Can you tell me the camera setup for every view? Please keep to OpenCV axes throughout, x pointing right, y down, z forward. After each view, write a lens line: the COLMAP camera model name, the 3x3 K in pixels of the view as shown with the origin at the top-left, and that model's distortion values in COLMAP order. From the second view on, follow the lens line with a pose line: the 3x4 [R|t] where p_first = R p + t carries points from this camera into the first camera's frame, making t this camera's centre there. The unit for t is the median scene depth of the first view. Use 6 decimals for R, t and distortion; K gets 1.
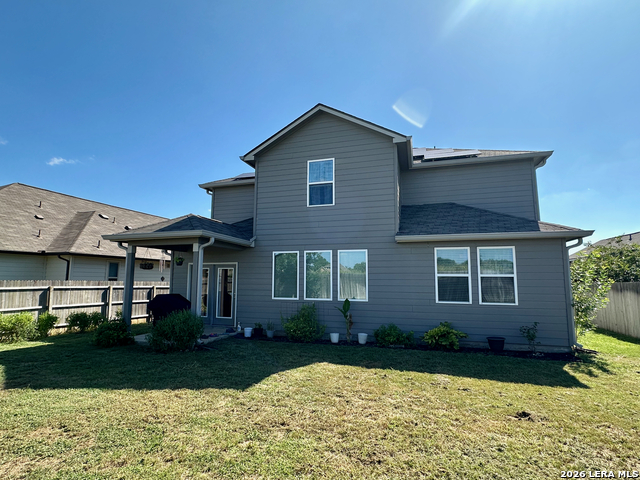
lens RADIAL K [[336.2, 0, 320.0], [0, 336.2, 240.0], [0, 0, 1]] dist [-0.001710, -0.000495]
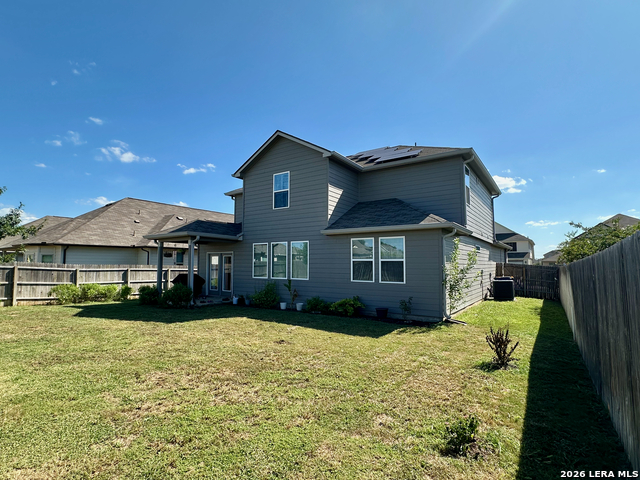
lens RADIAL K [[336.2, 0, 320.0], [0, 336.2, 240.0], [0, 0, 1]] dist [-0.001710, -0.000495]
pose [[0.952976, -0.023575, -0.302128, 0.557025], [0.035924, 0.998728, 0.035382, -0.018561], [0.300910, -0.044572, 0.952610, -0.227420]]
